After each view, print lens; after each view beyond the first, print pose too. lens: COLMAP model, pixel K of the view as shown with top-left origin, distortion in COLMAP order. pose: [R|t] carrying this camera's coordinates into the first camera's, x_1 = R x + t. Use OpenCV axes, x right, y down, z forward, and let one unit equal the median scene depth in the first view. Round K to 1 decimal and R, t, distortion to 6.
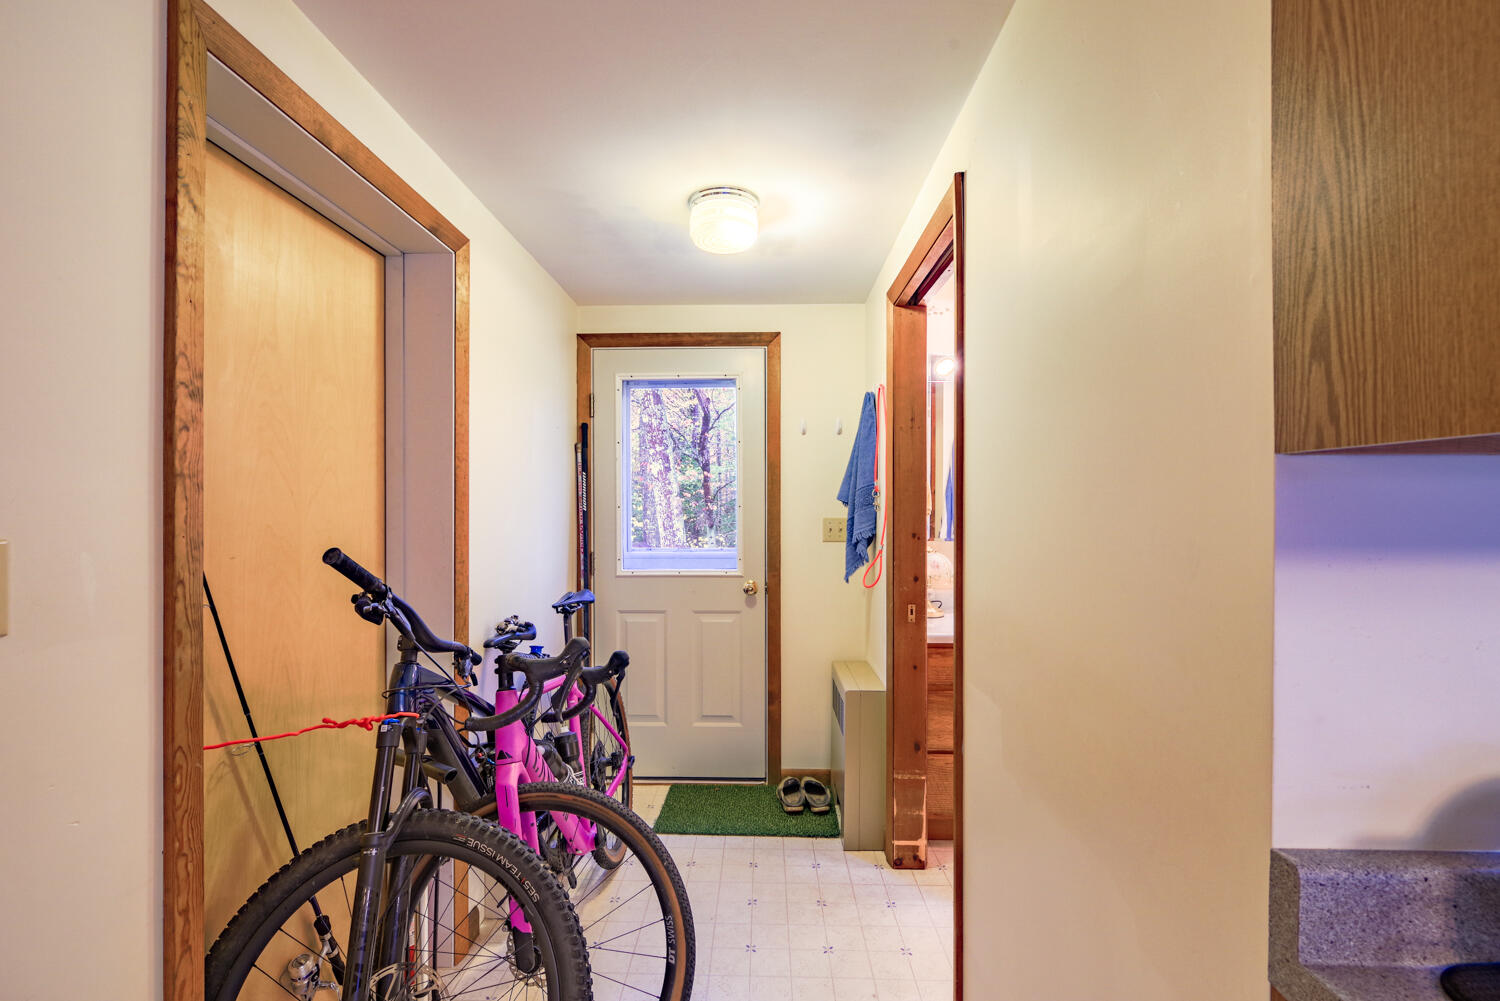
lens RADIAL K [[653.8, 0, 744.0], [0, 653.8, 505.9], [0, 0, 1]] dist [-0.013166, -0.000208]
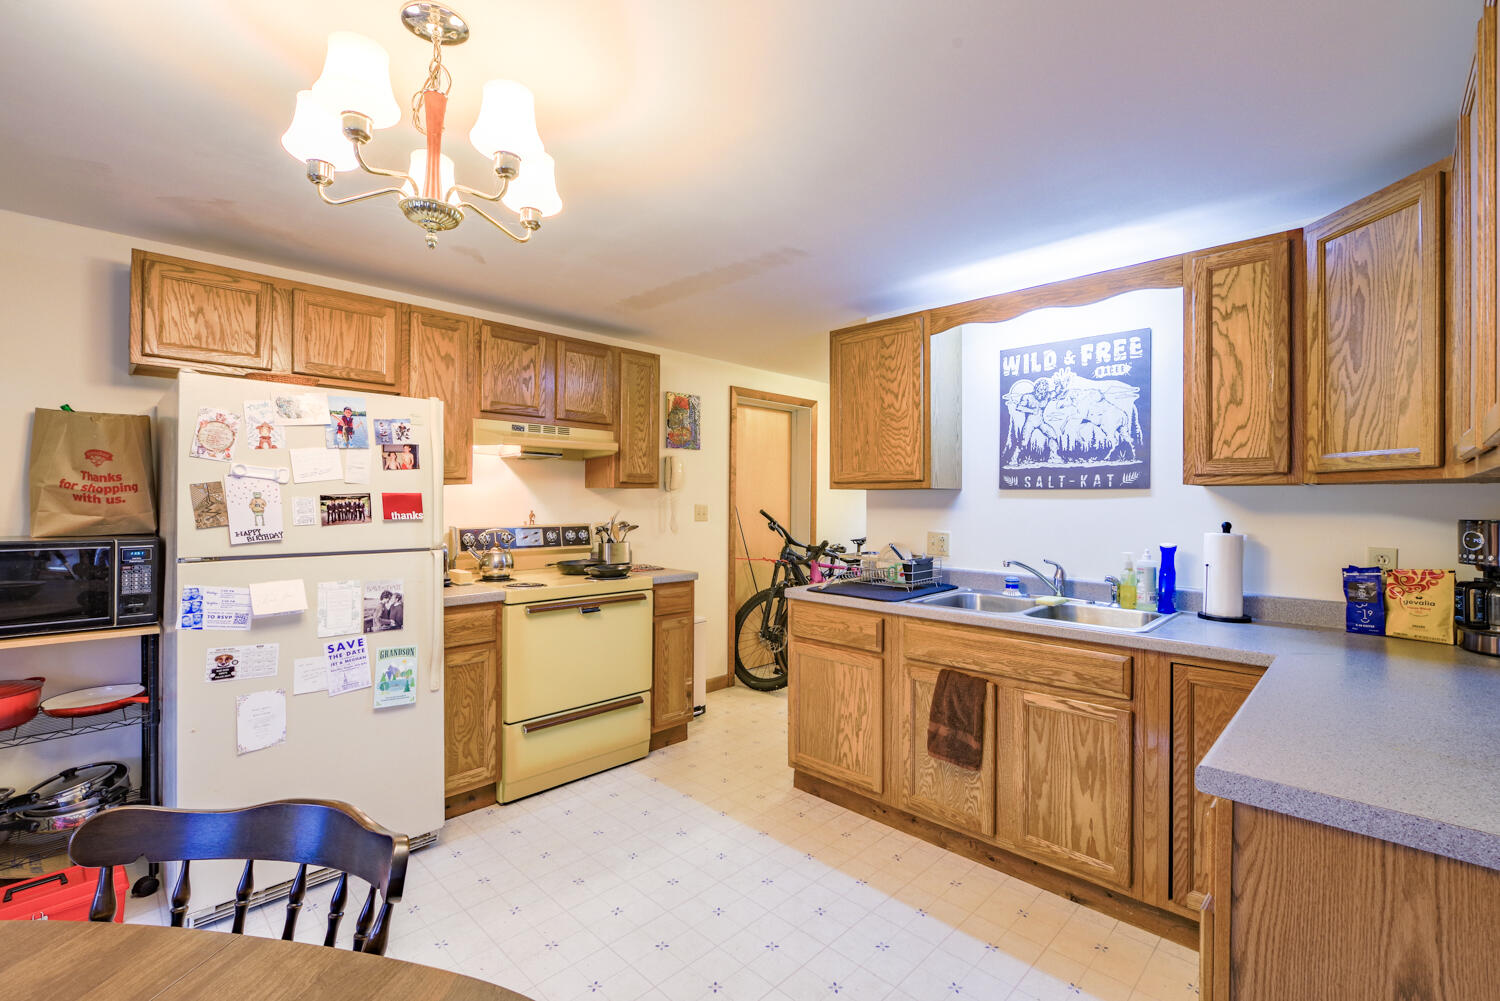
lens RADIAL K [[653.8, 0, 749.5], [0, 653.8, 499.8], [0, 0, 1]] dist [-0.013166, -0.000208]
pose [[0.733544, 0.006234, -0.679614, 1.775827], [-0.000148, 0.999959, 0.009013, -0.028229], [0.679642, -0.006510, 0.733515, -1.734643]]
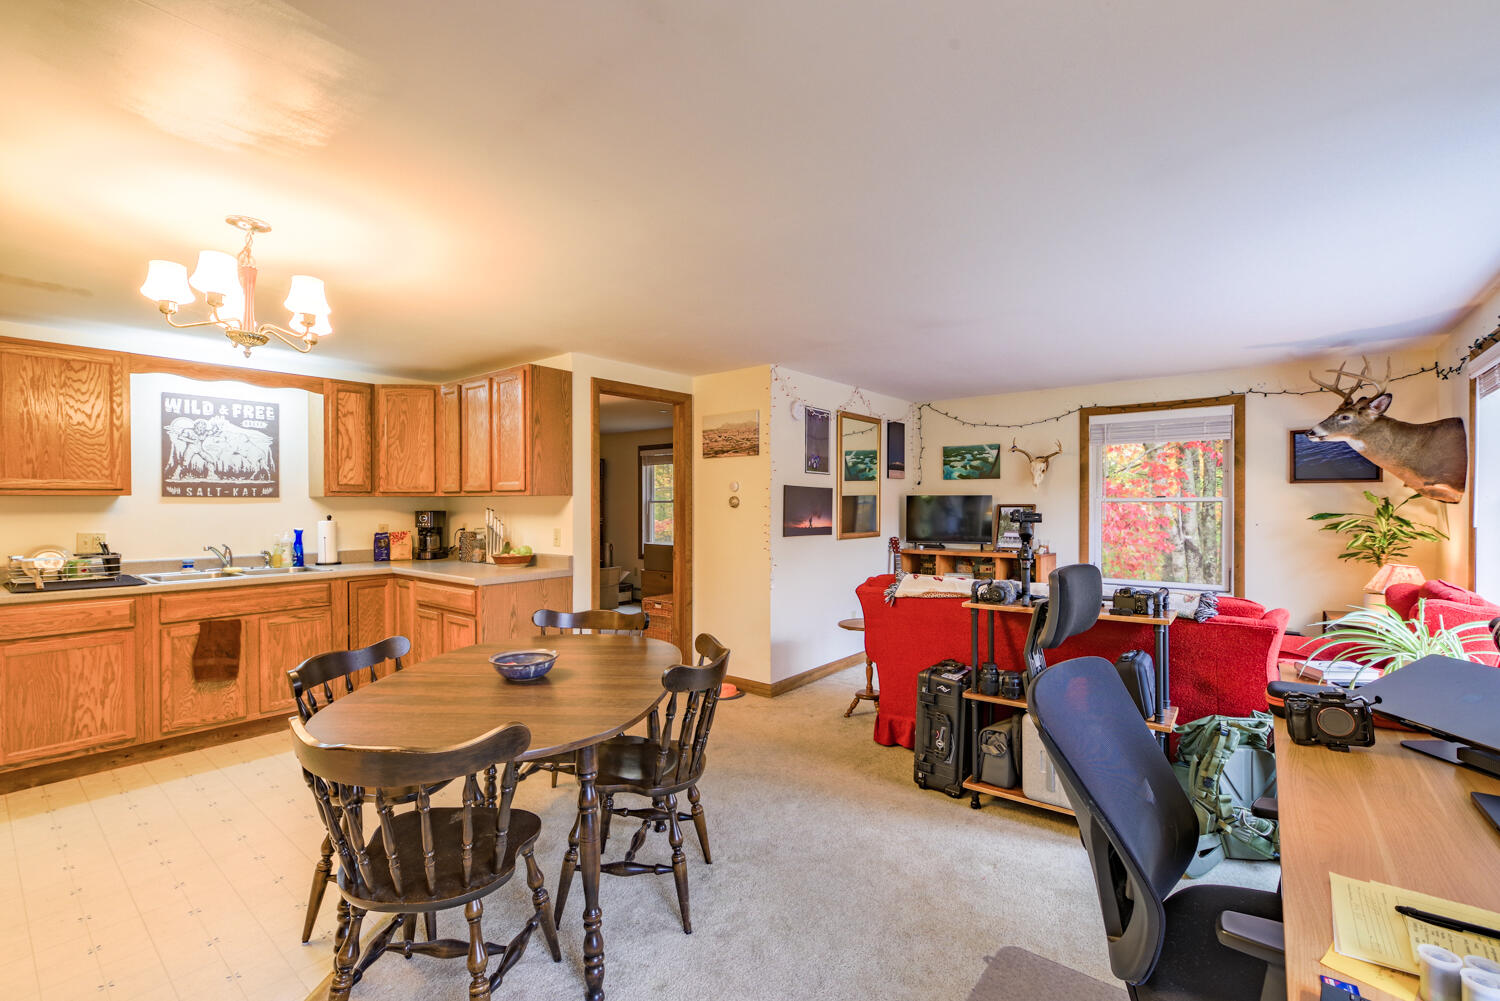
lens RADIAL K [[653.8, 0, 752.4], [0, 653.8, 503.1], [0, 0, 1]] dist [-0.013166, -0.000208]
pose [[0.598215, 0.001588, 0.801334, 0.176282], [-0.010015, 0.999935, 0.005495, -0.057305], [-0.801273, -0.011312, 0.598192, -3.372944]]
